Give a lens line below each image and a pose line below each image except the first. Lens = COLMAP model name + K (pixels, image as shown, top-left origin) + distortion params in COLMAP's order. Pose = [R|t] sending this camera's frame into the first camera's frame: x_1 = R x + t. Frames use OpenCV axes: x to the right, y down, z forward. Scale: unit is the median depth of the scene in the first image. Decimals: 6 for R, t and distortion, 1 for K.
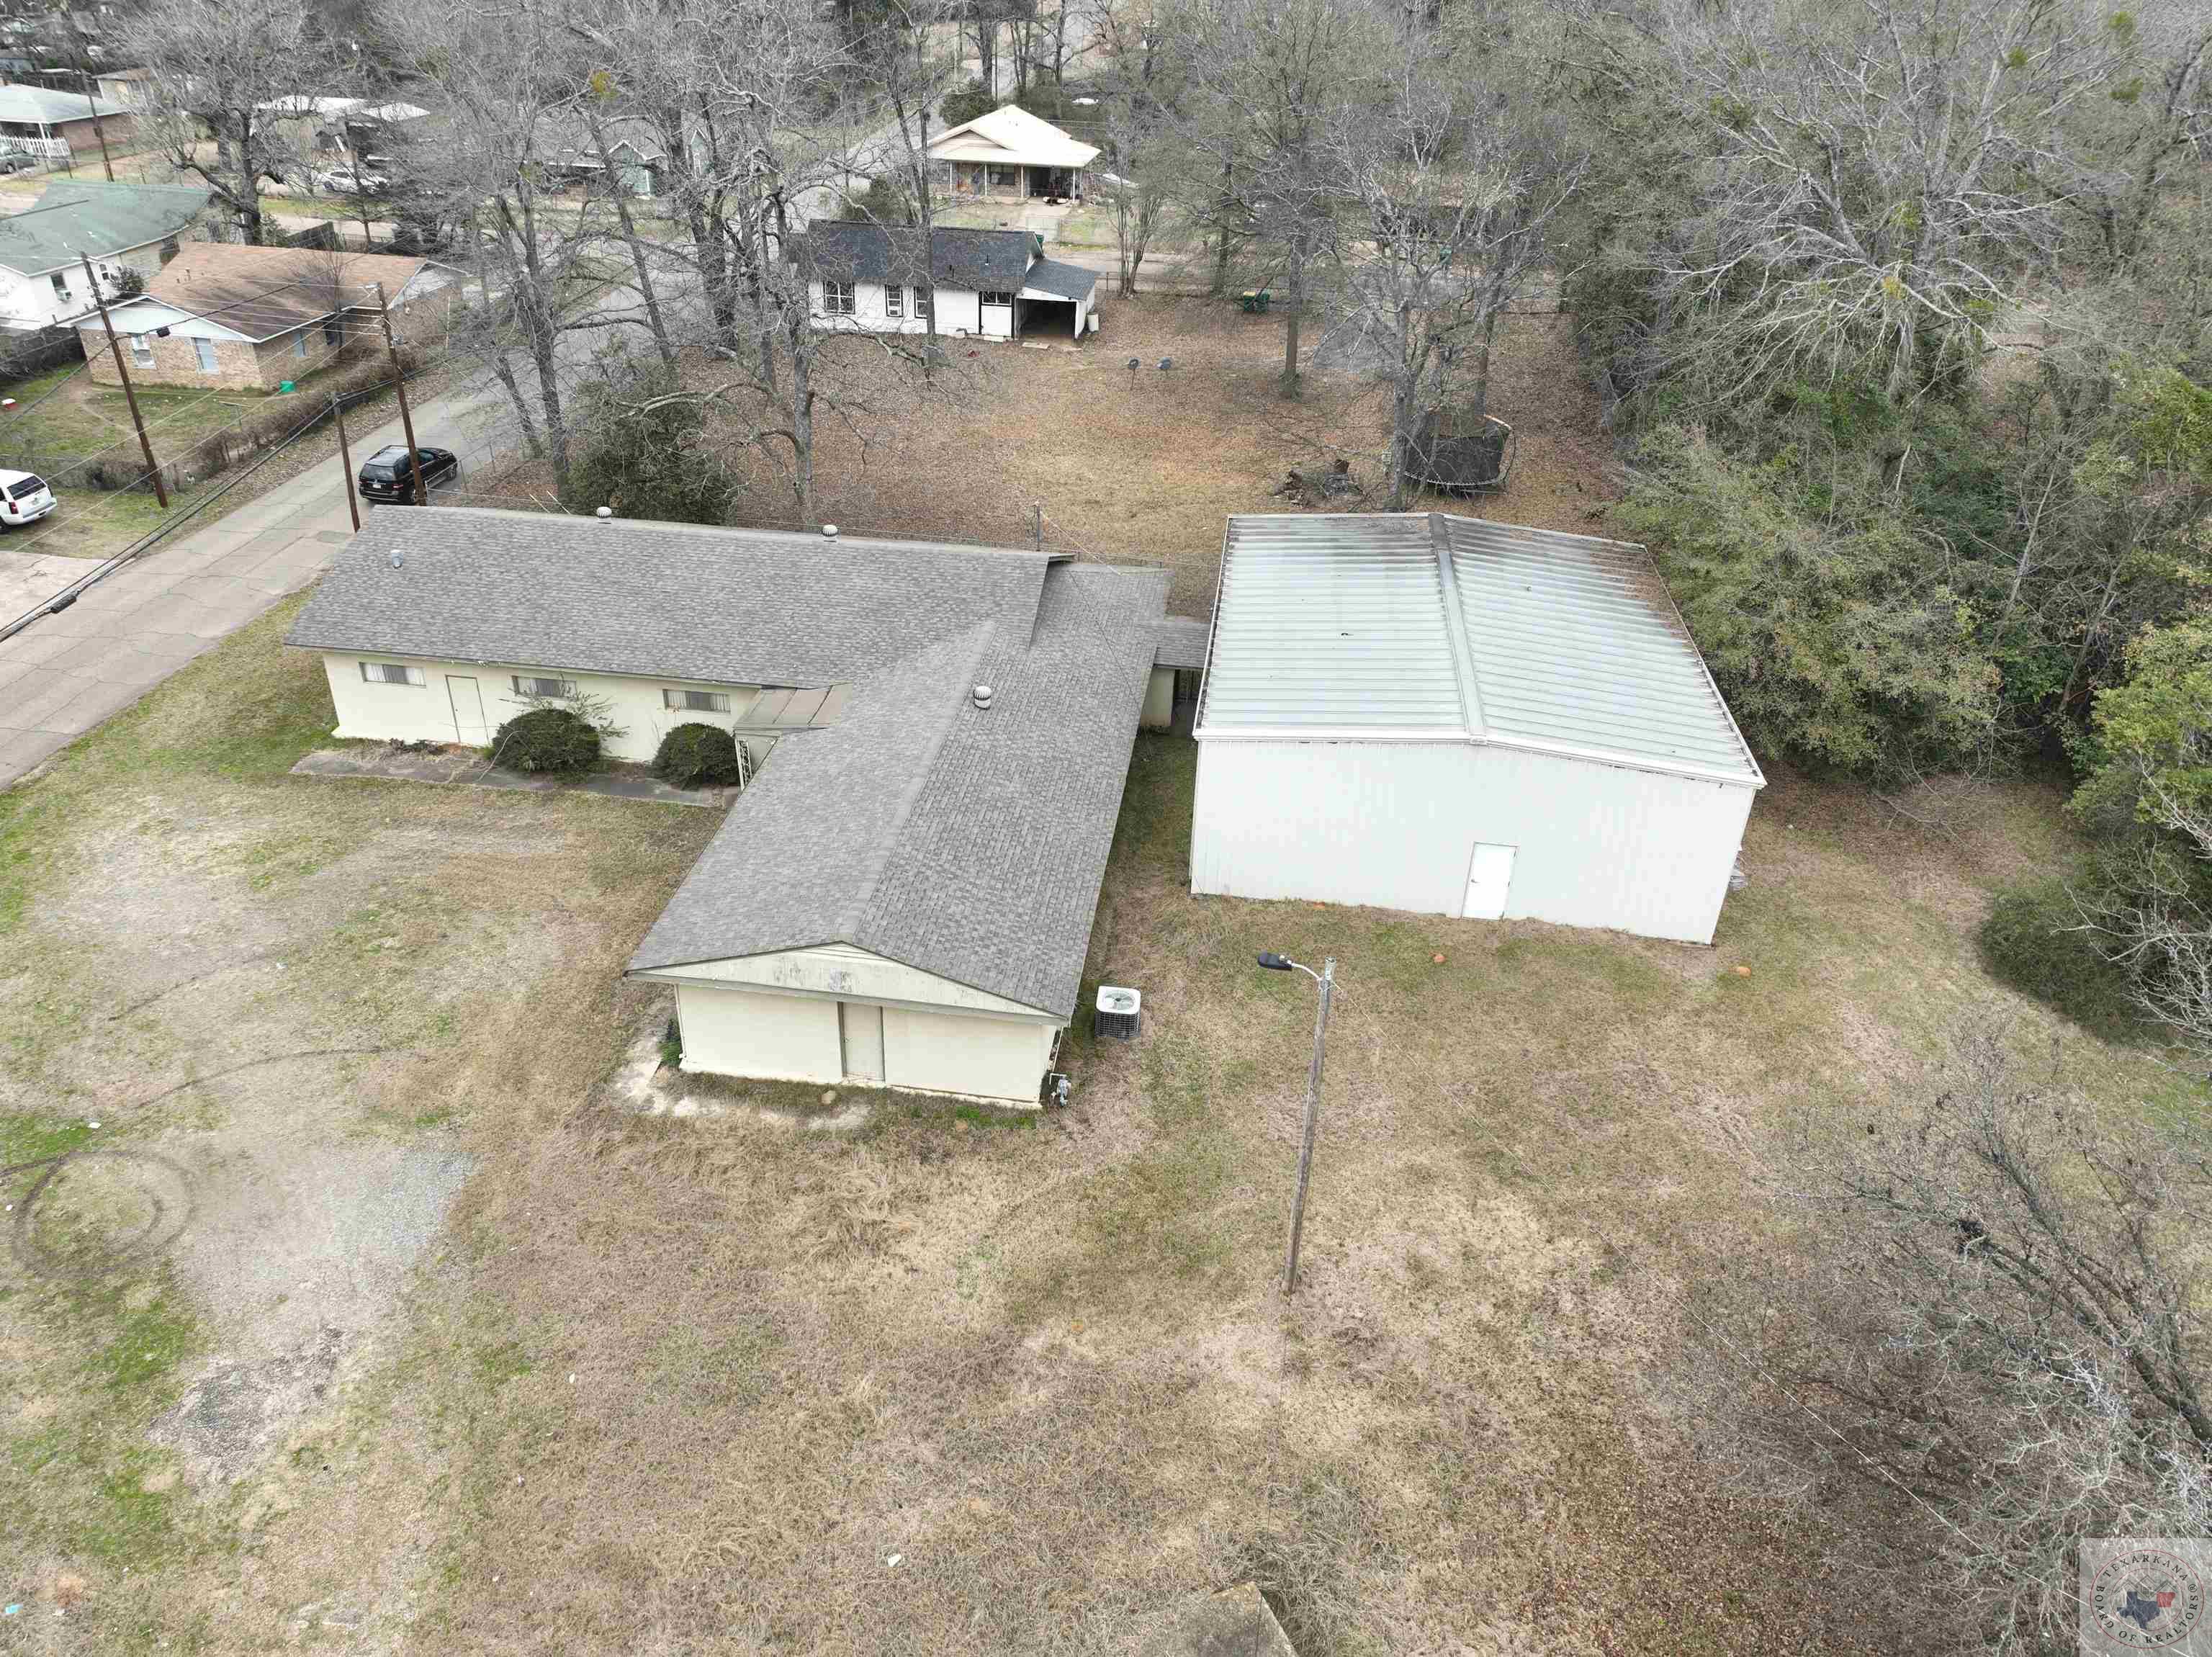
lens RADIAL K [[1553.5, 0, 1106.0], [0, 1553.5, 828.5], [0, 0, 1]] dist [0.000066, 0.014131]
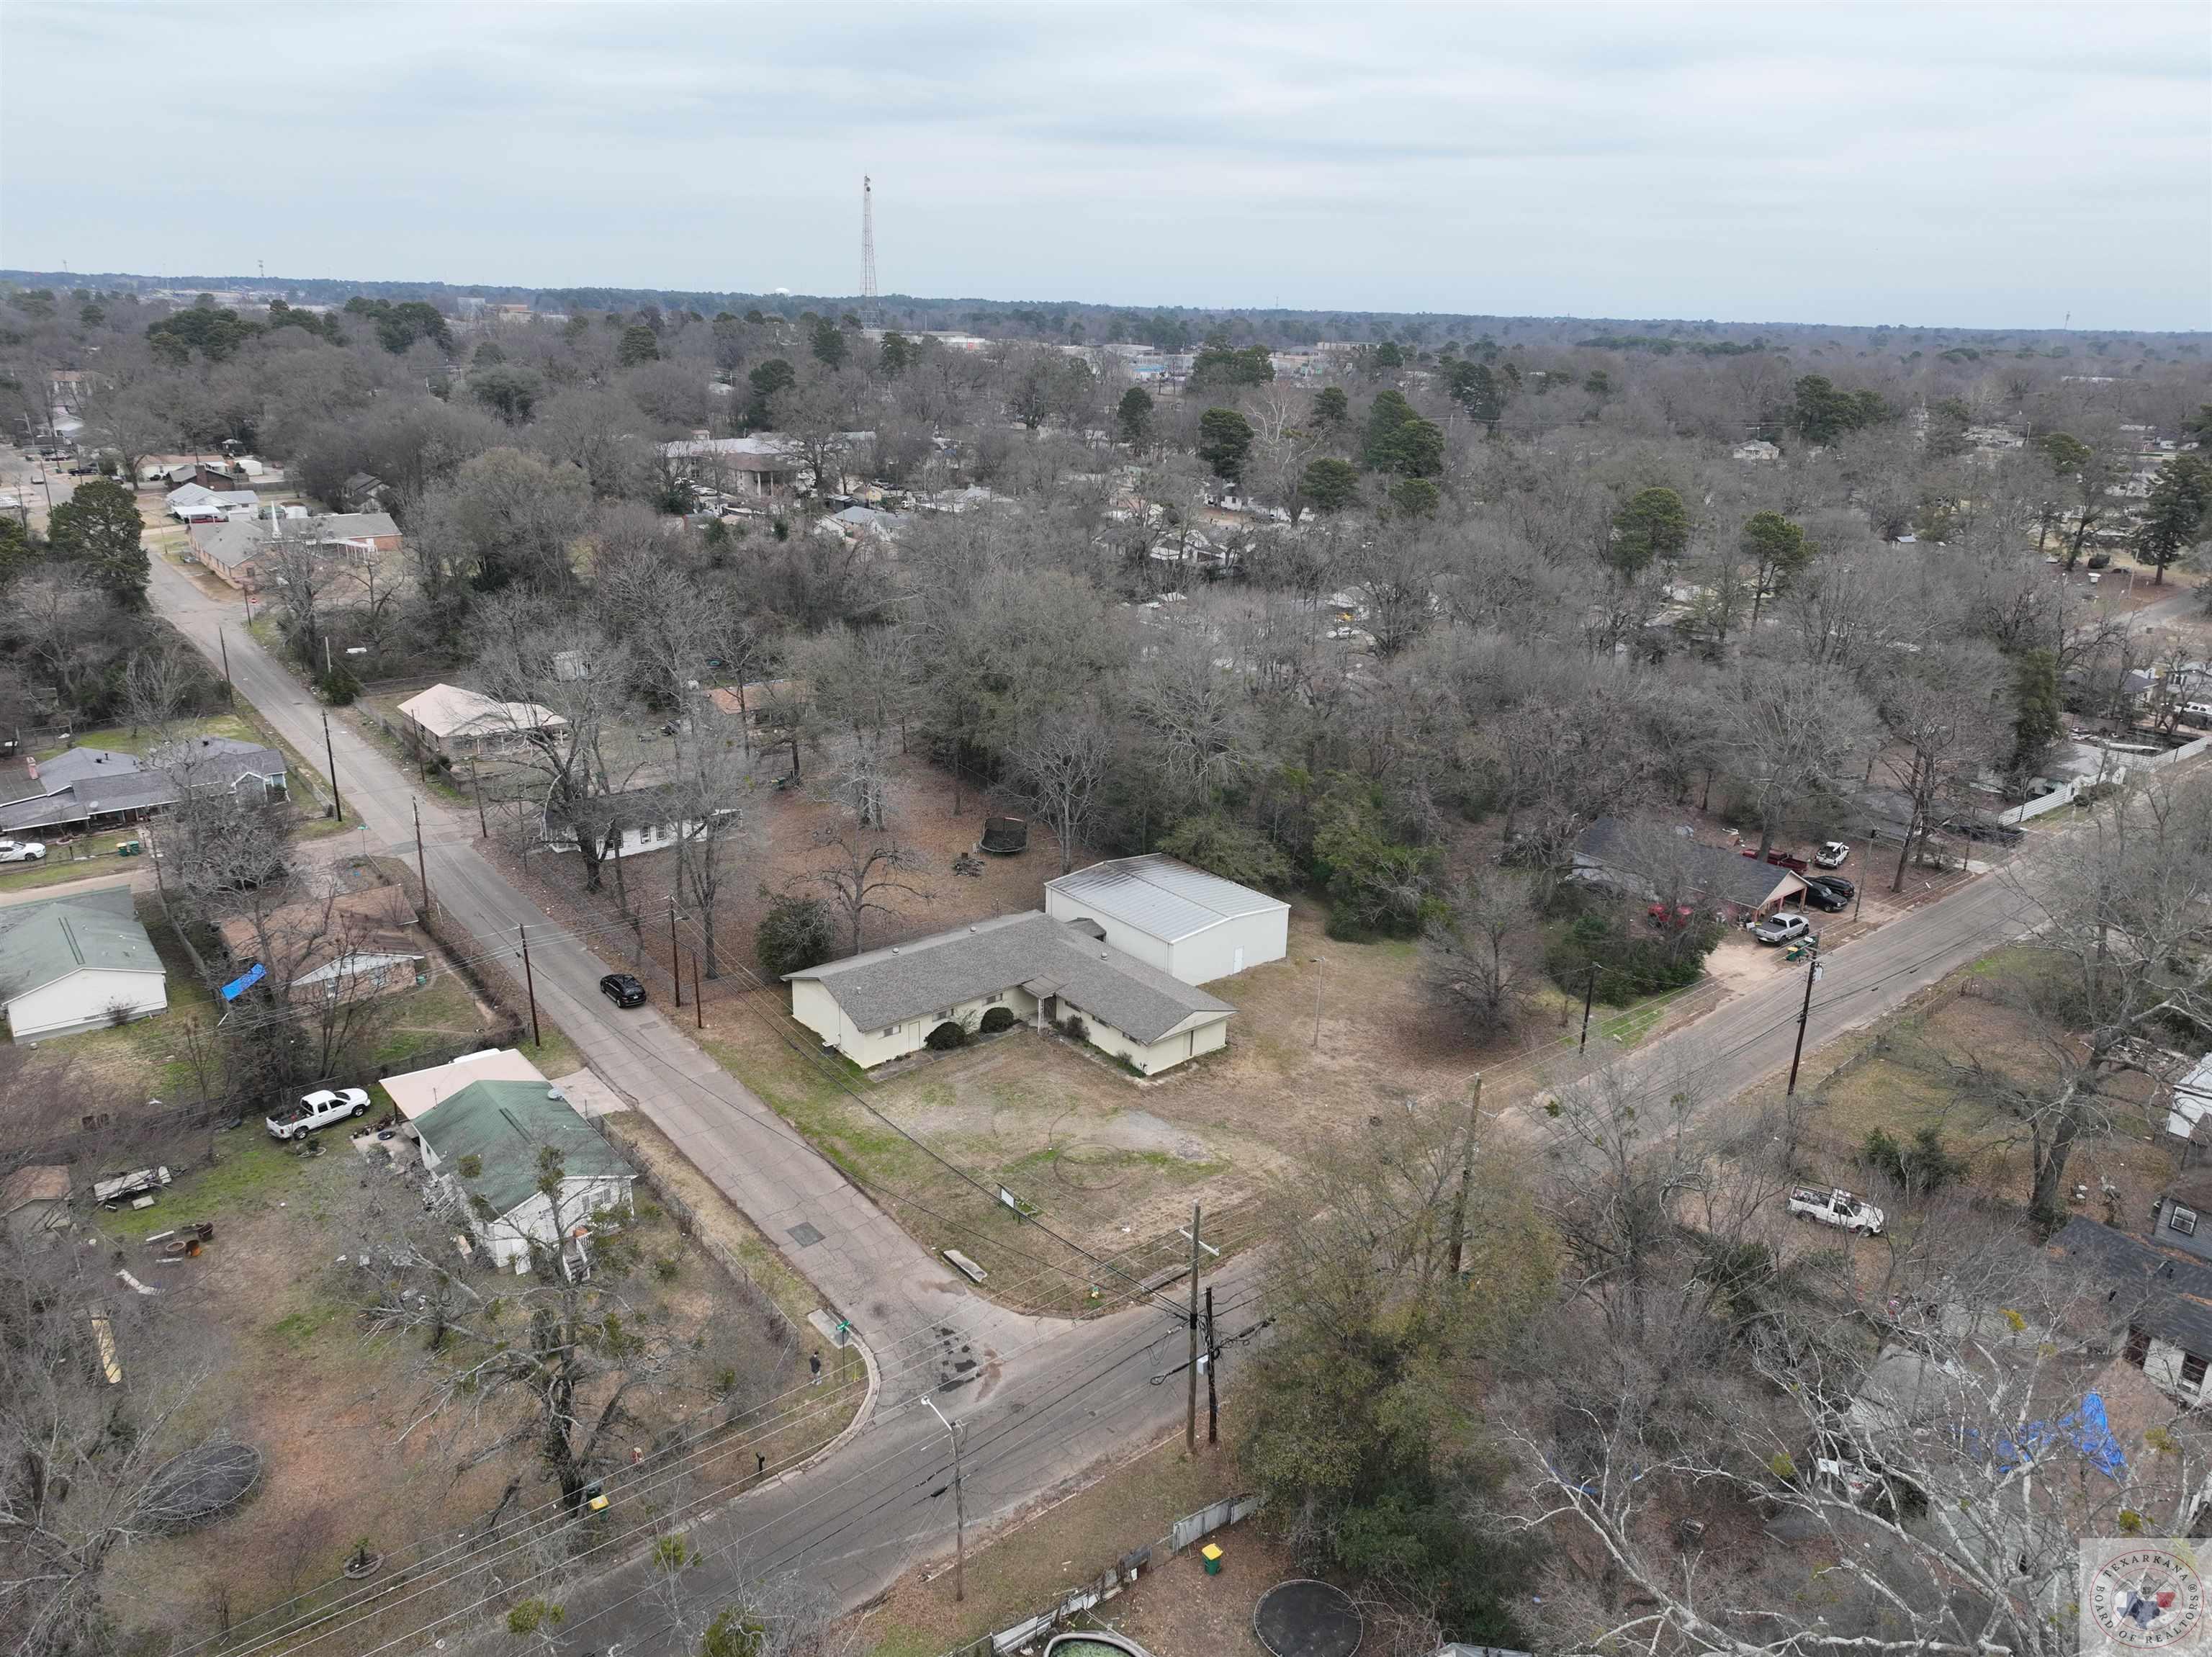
lens RADIAL K [[1550.1, 0, 1106.0], [0, 1550.1, 828.5], [0, 0, 1]] dist [0.005395, -0.002070]
pose [[0.680173, -0.249401, 0.689321, -2.174290], [0.368782, 0.929102, -0.027733, -0.240600], [-0.633533, 0.273073, 0.723925, -1.291434]]
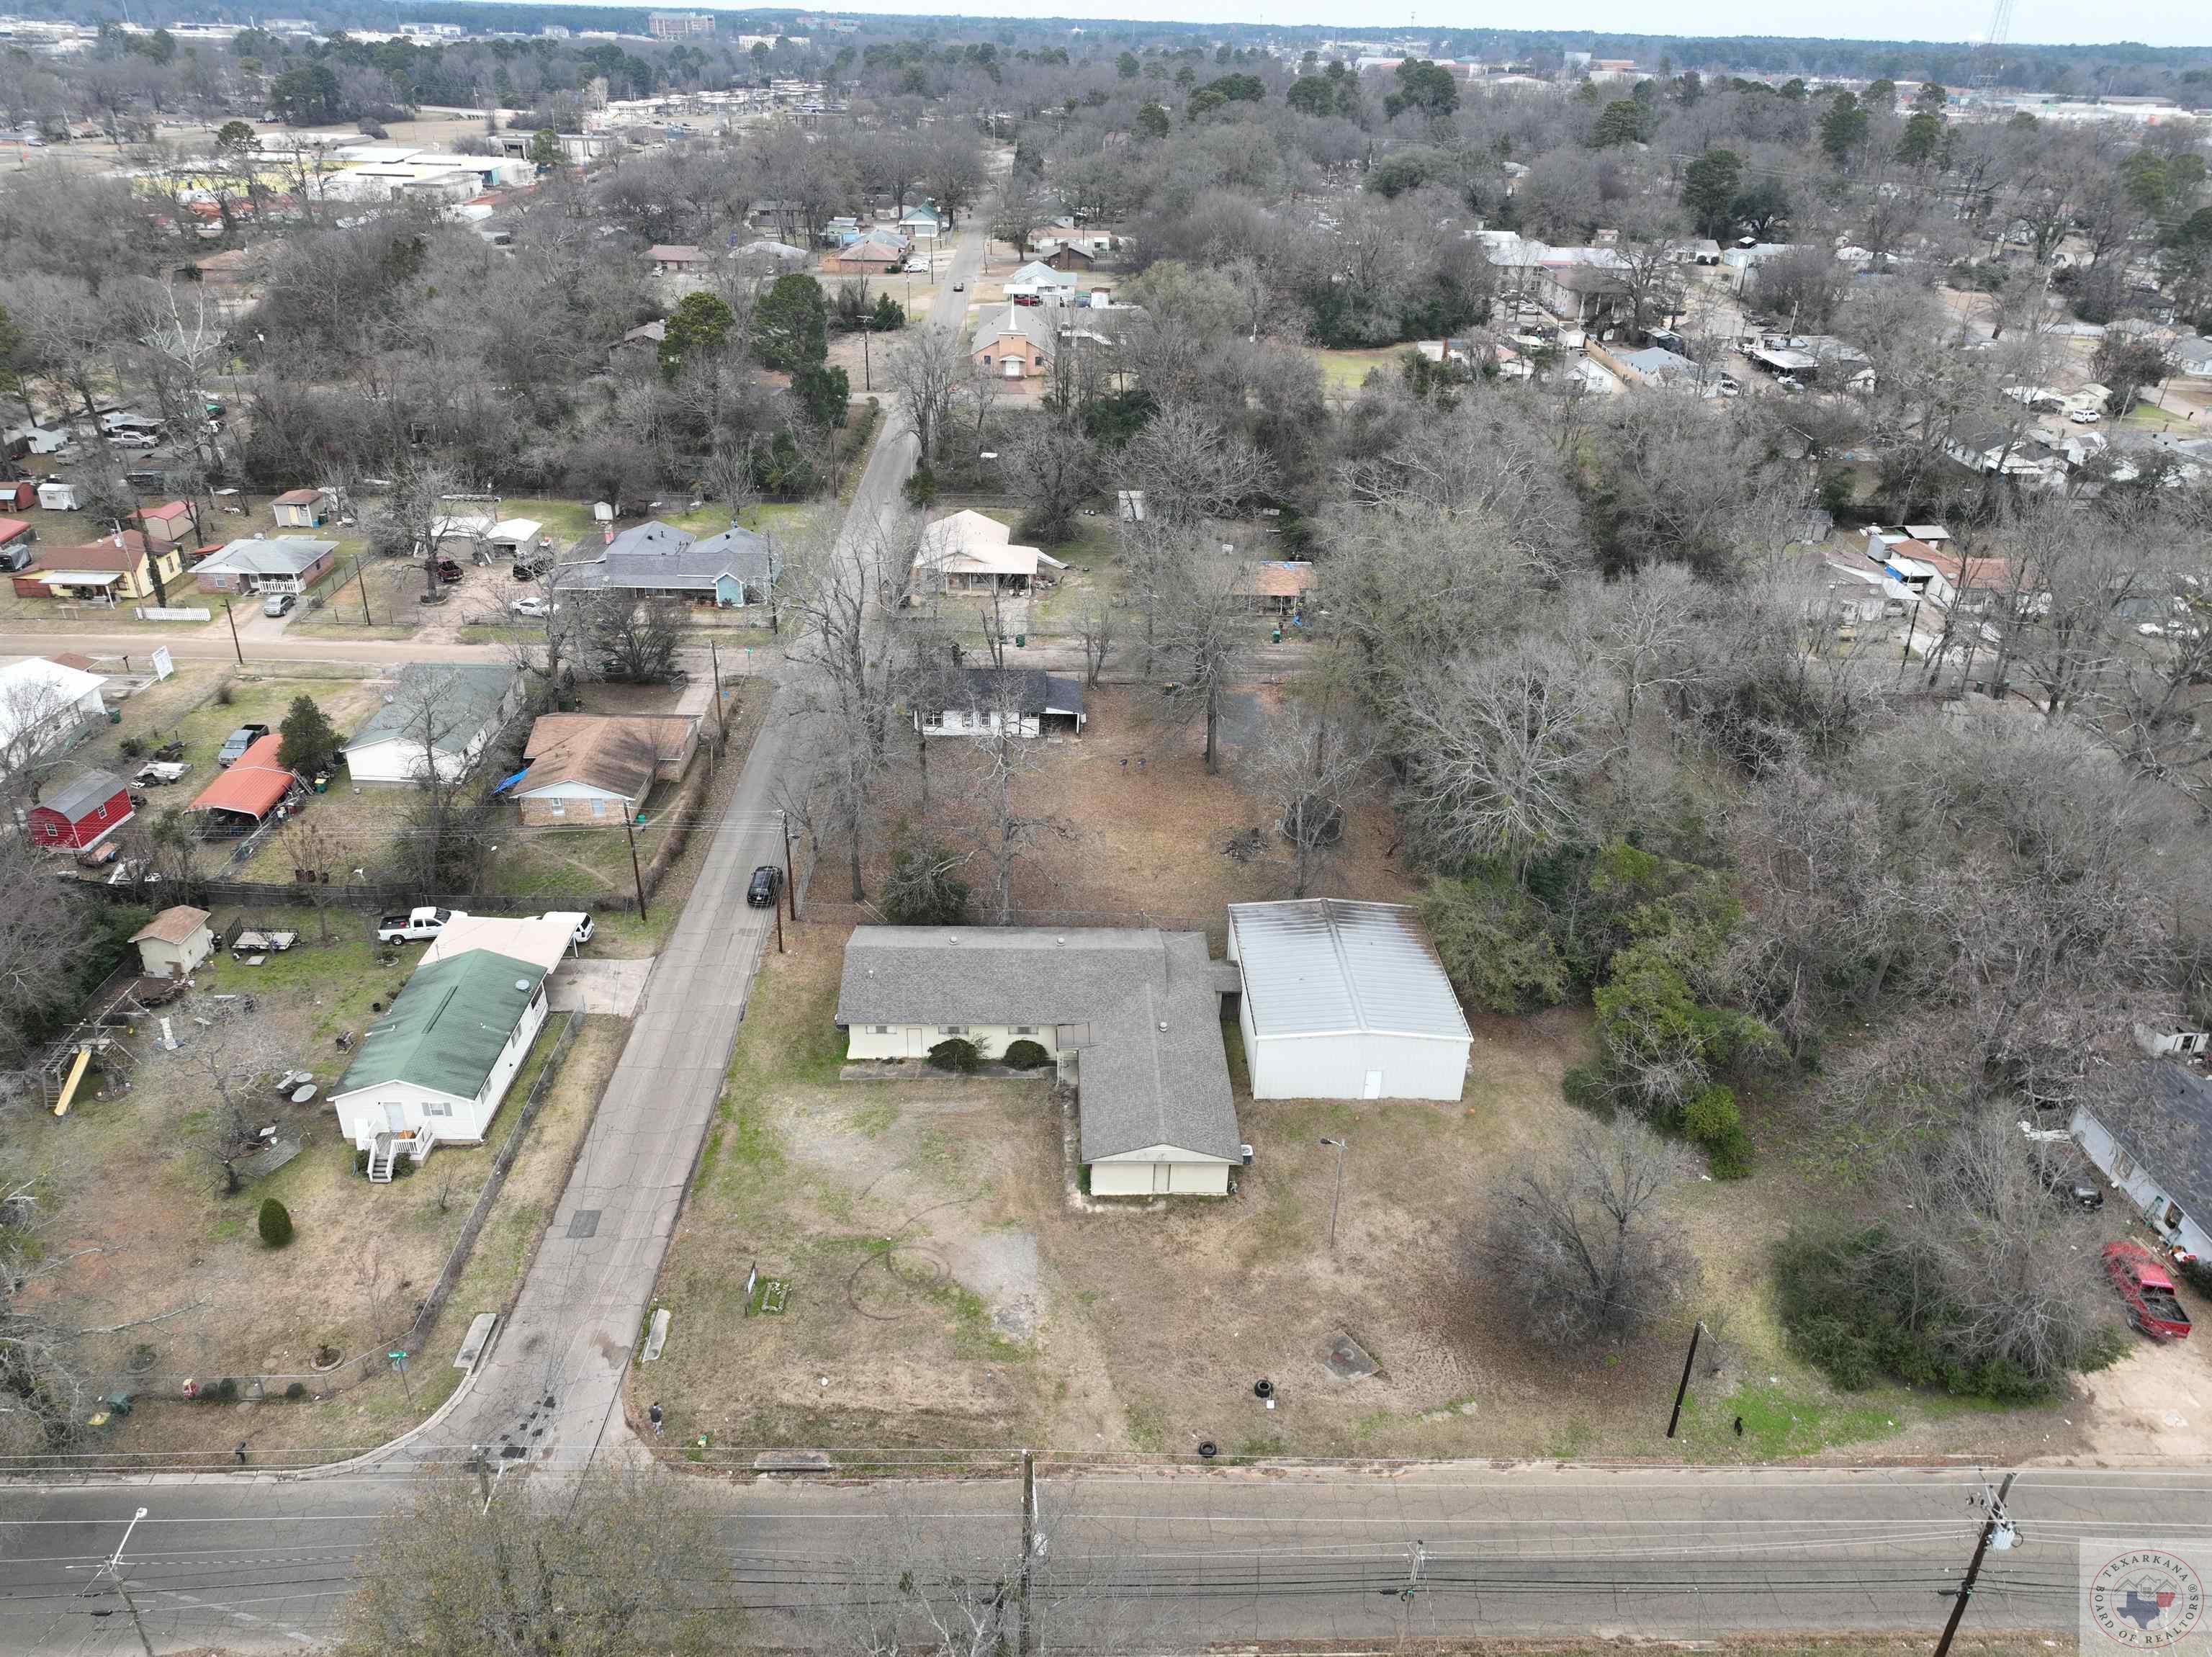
lens RADIAL K [[1553.5, 0, 1106.0], [0, 1553.5, 828.5], [0, 0, 1]] dist [0.000066, 0.014131]
pose [[0.988212, -0.077004, 0.132318, -0.486644], [0.082978, 0.995739, -0.040235, -0.317173], [-0.128656, 0.050740, 0.990390, -1.470384]]
